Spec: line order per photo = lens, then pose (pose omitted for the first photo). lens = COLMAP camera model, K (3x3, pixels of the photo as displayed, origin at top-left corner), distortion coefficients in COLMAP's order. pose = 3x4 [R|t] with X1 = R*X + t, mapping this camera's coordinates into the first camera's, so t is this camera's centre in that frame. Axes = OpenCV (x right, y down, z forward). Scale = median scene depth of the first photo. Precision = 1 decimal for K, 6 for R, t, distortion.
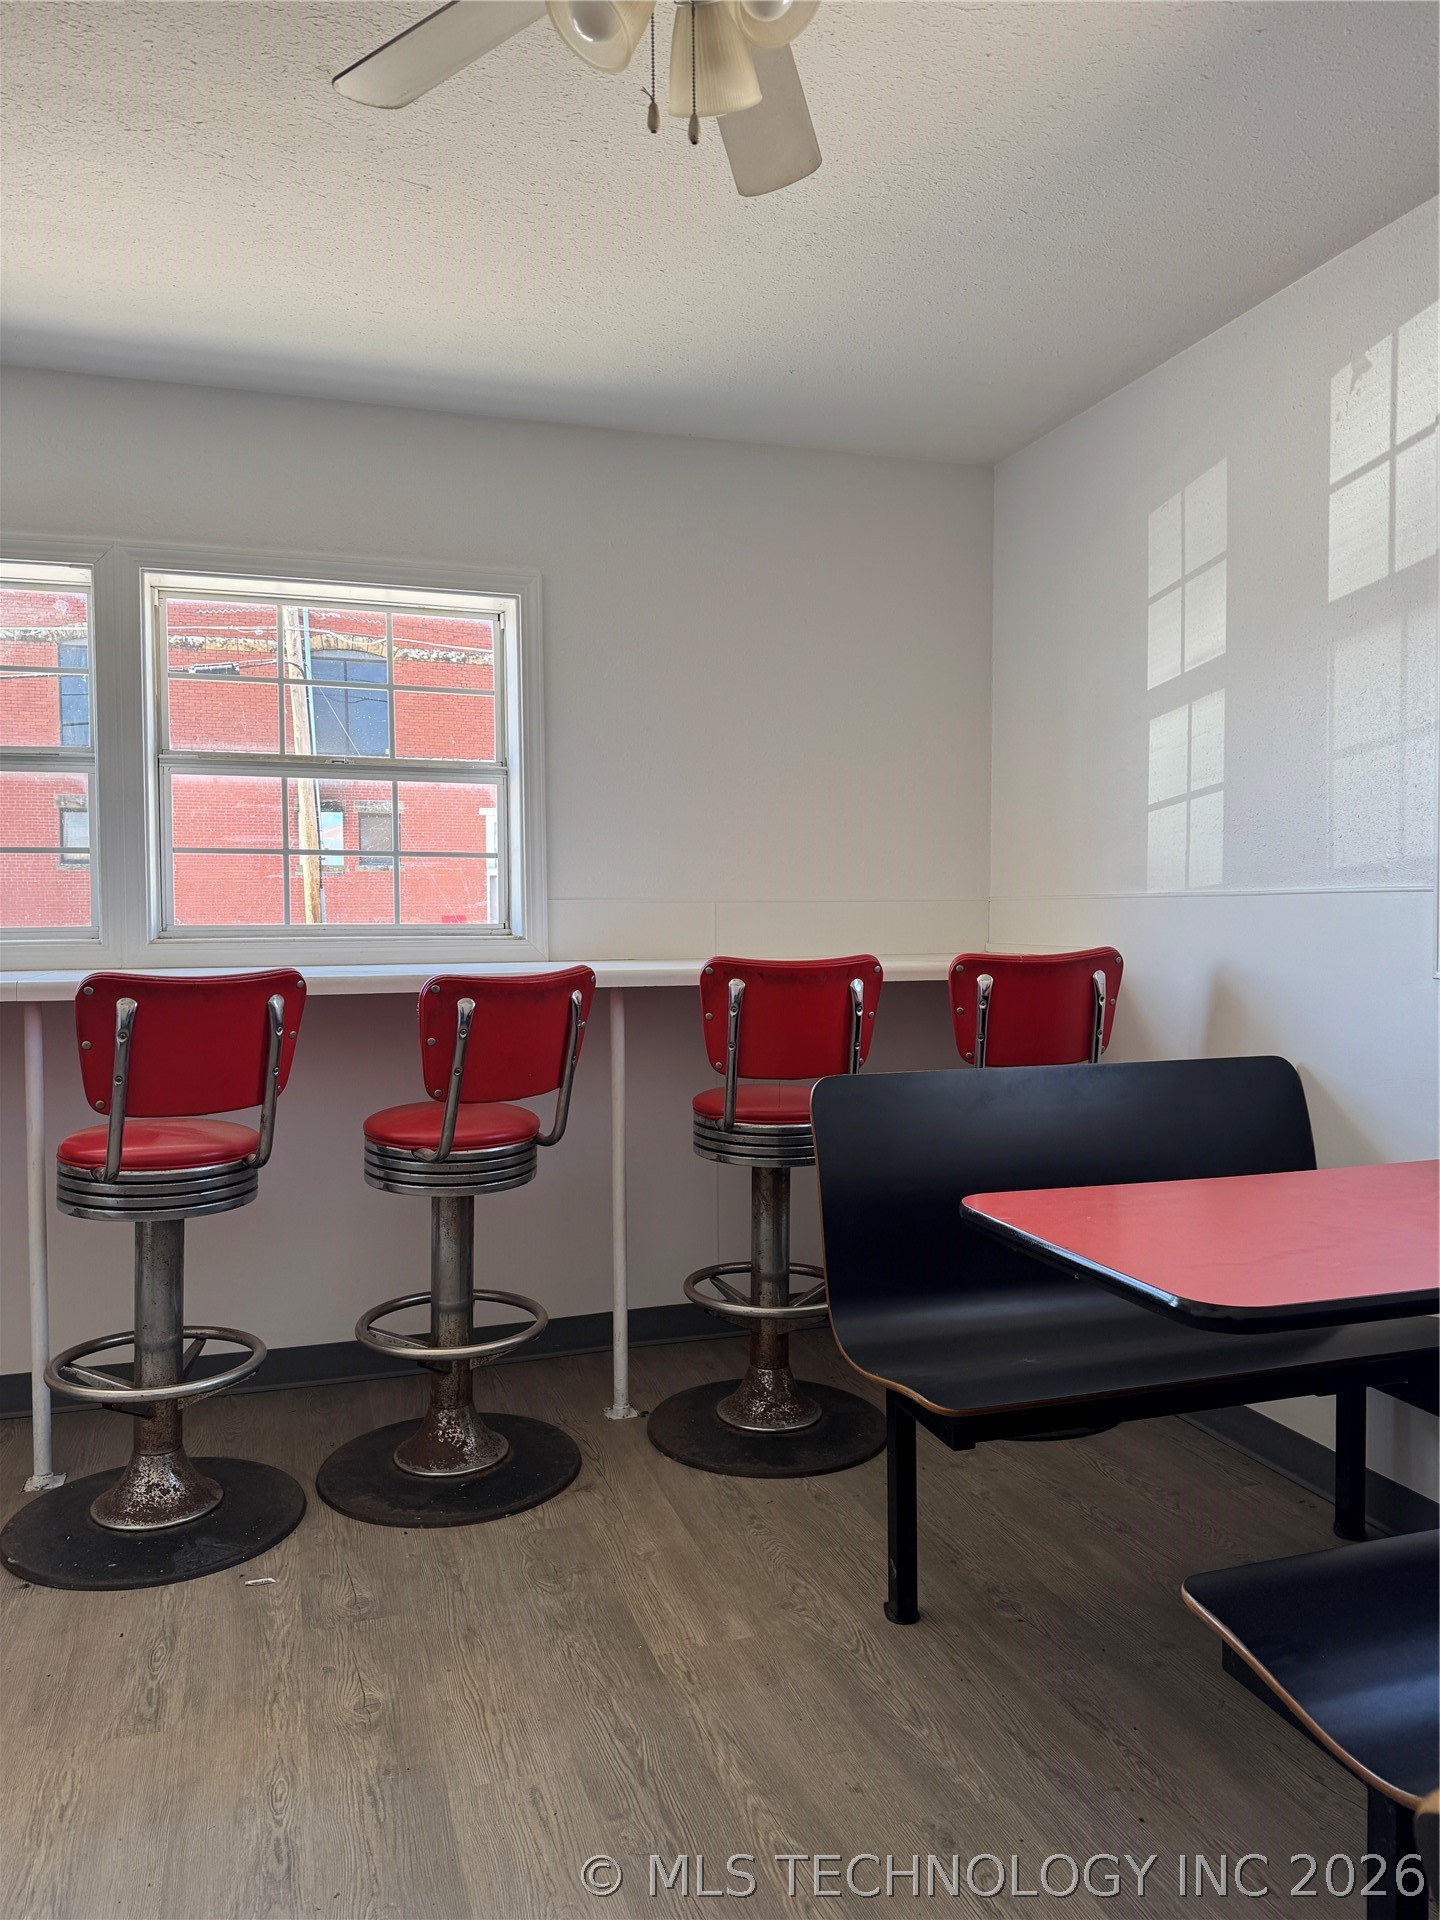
lens RADIAL K [[1360.6, 0, 731.7], [0, 1360.6, 962.6], [0, 0, 1]] dist [0.001699, -0.024814]
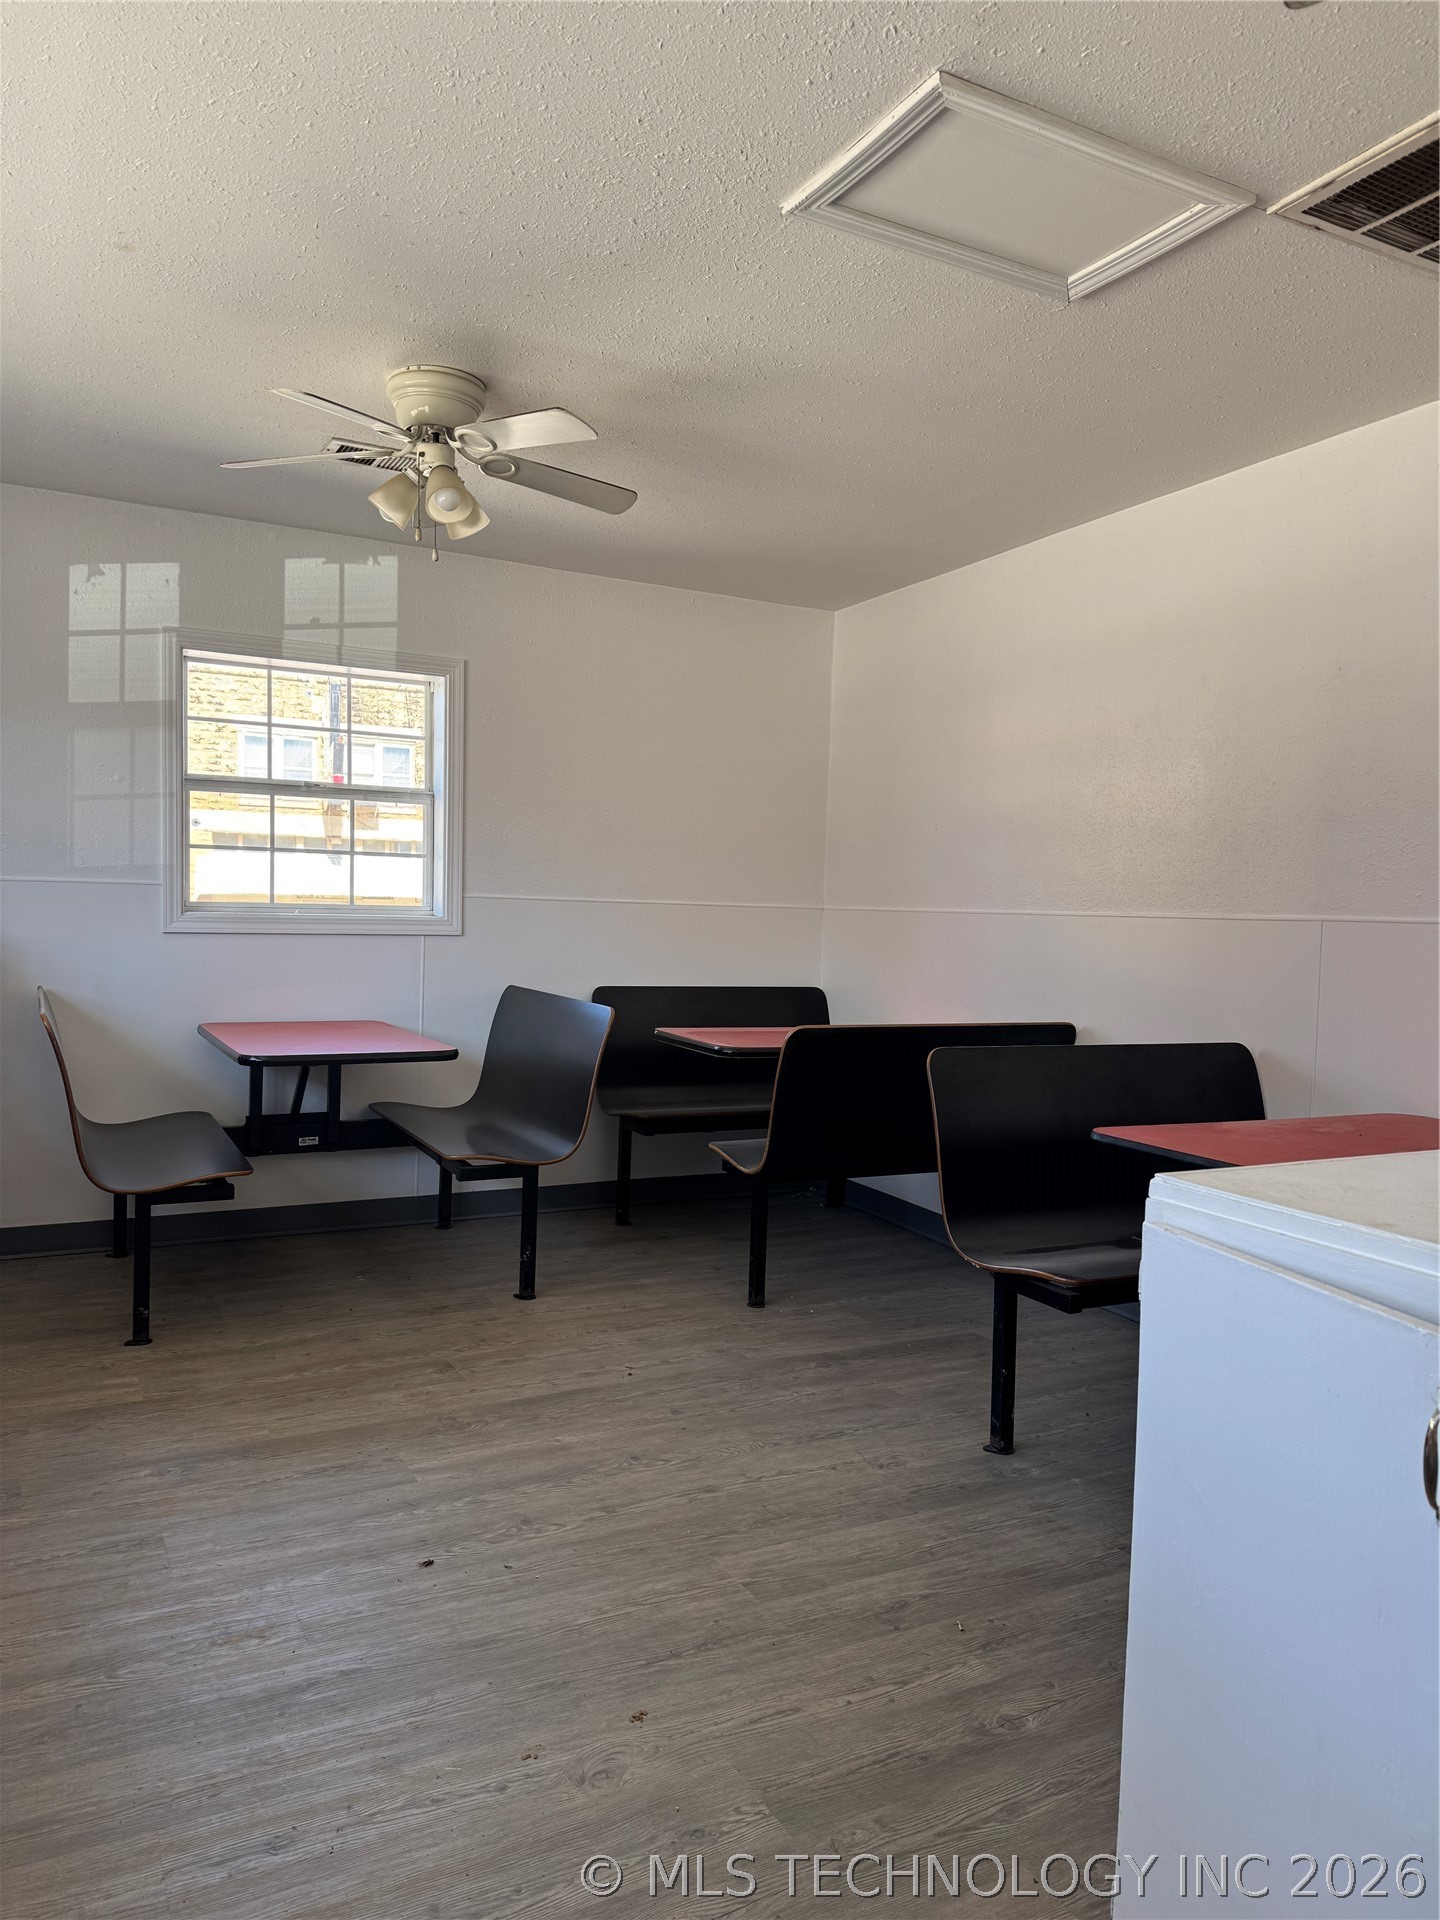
lens RADIAL K [[1360.6, 0, 751.5], [0, 1360.6, 967.4], [0, 0, 1]] dist [0.001699, -0.024814]
pose [[-0.191269, -0.036918, 0.980843, -1.416912], [0.021126, 0.998906, 0.041717, 0.000194], [-0.981310, 0.028701, -0.190280, 0.554950]]
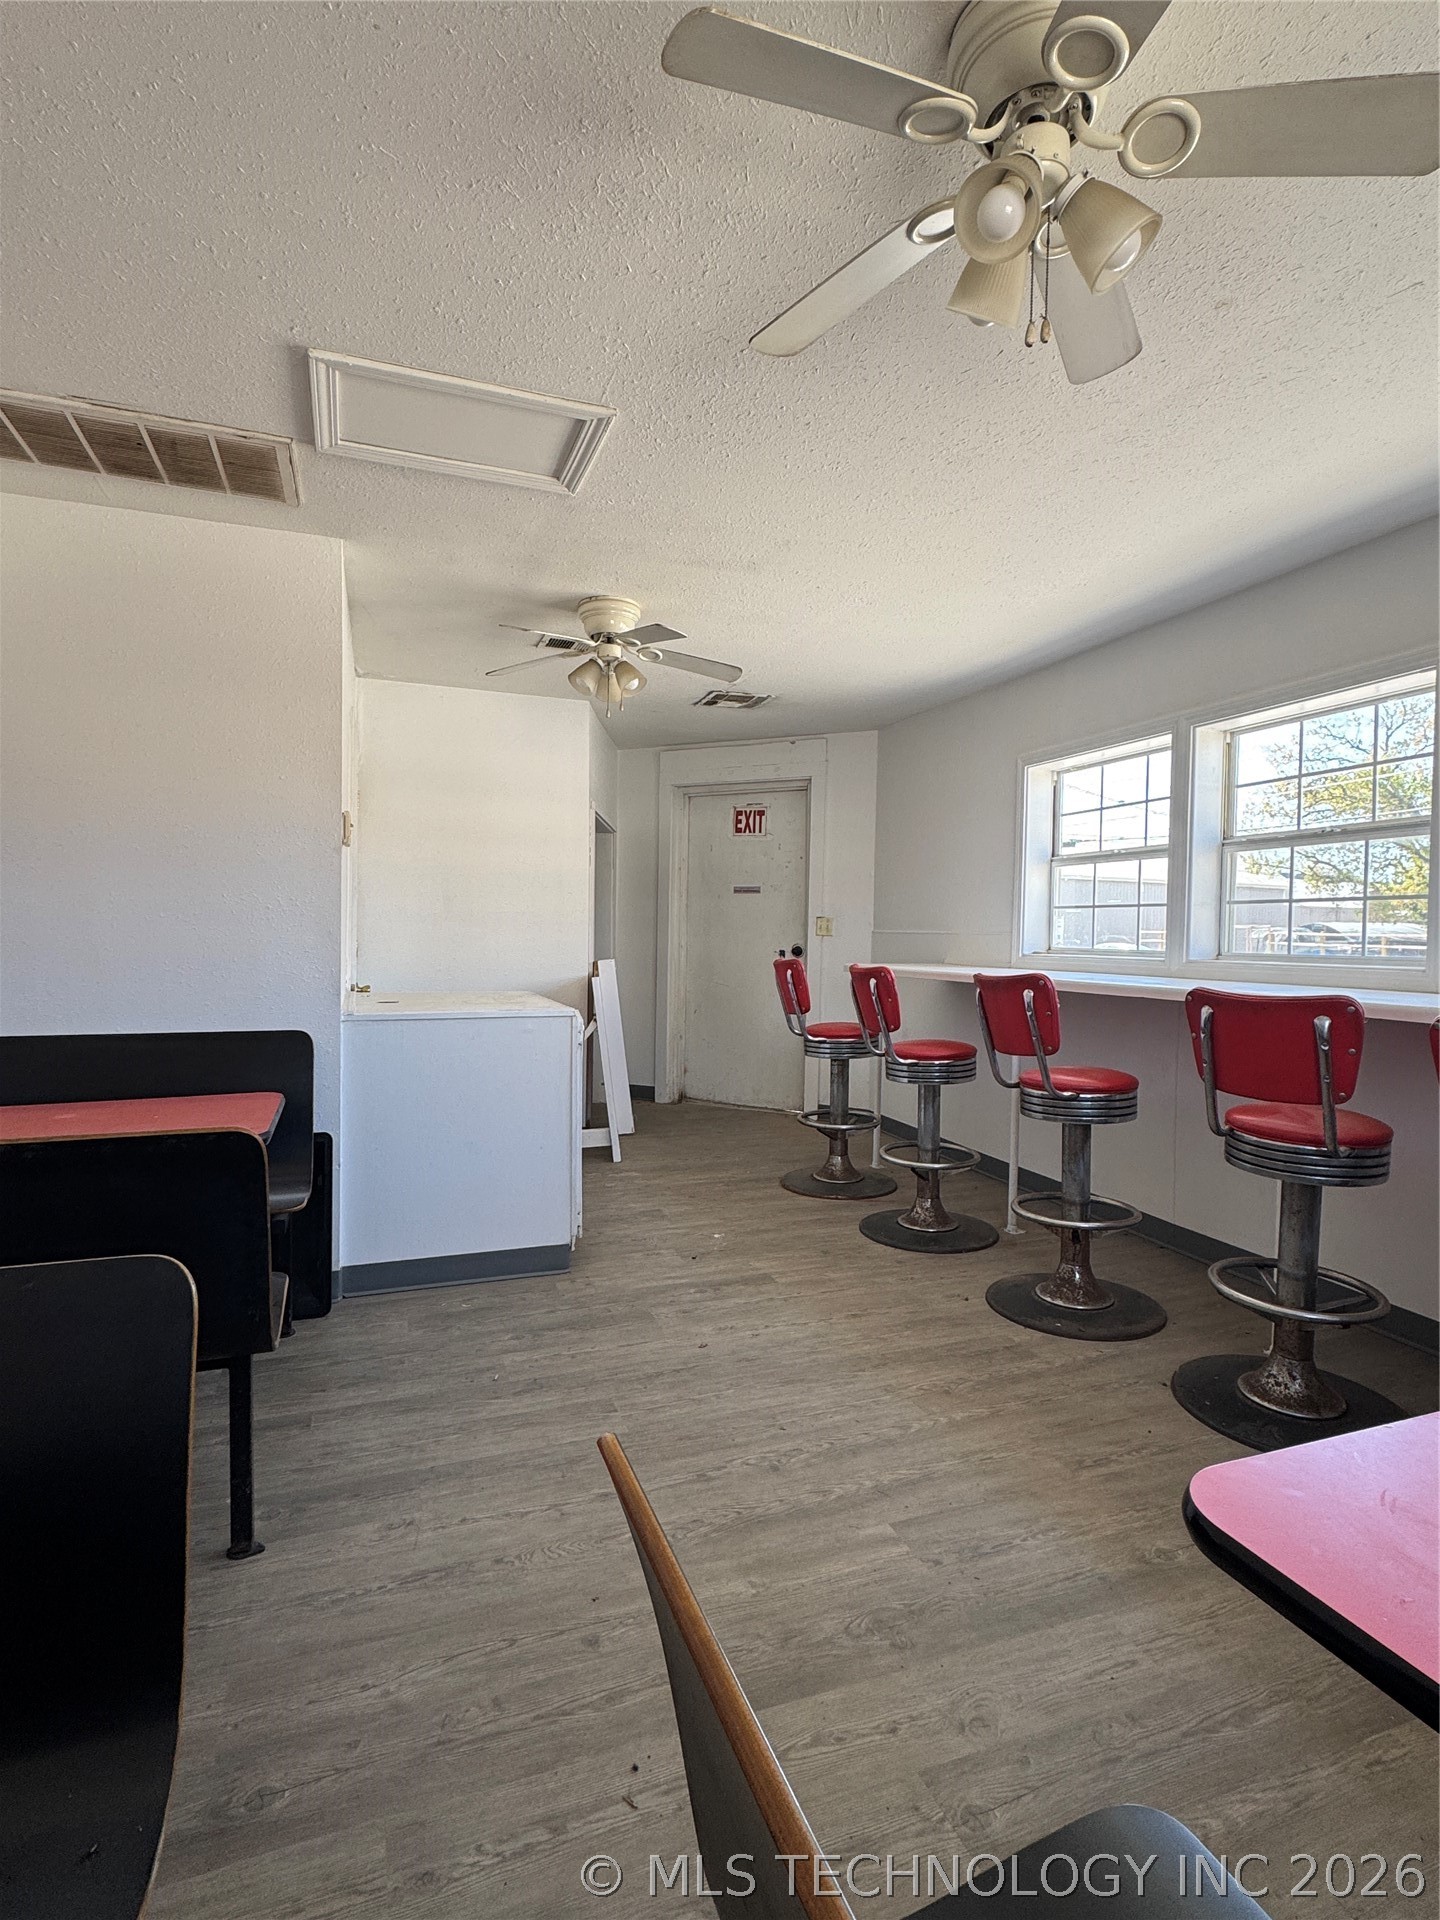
lens RADIAL K [[984.7, 0, 709.1], [0, 984.7, 954.2], [0, 0, 1]] dist [0.007087, 0.000937]
pose [[0.033552, 0.033793, -0.998865, 0.532155], [-0.061386, 0.997611, 0.031689, -0.019921], [0.997550, 0.060253, 0.035547, 0.417411]]
